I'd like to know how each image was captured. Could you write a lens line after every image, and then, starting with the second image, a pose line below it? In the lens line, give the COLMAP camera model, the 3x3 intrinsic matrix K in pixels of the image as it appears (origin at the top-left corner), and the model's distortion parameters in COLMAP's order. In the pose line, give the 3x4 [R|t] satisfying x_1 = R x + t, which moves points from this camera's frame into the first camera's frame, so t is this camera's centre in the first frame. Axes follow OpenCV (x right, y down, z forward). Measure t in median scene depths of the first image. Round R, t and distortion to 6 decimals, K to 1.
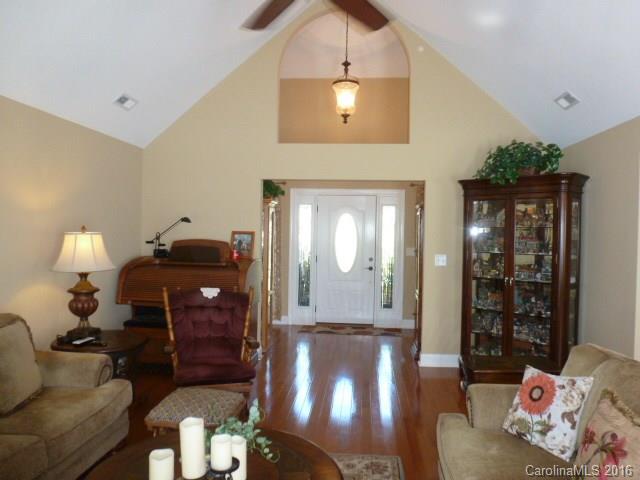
lens RADIAL K [[465.3, 0, 320.0], [0, 465.3, 240.0], [0, 0, 1]] dist [-0.043017, -0.004971]
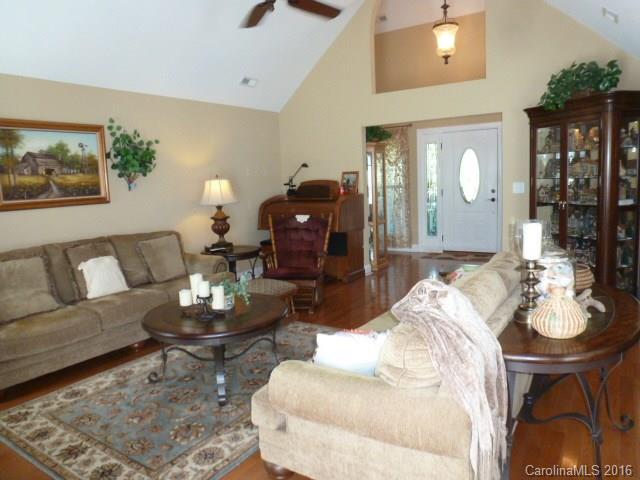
lens RADIAL K [[465.3, 0, 320.0], [0, 465.3, 240.0], [0, 0, 1]] dist [-0.043017, -0.004971]
pose [[0.879535, 0.006538, -0.475789, 0.366469], [0.052073, 0.992578, 0.109900, 0.023010], [0.472976, -0.121436, 0.872667, -0.137885]]
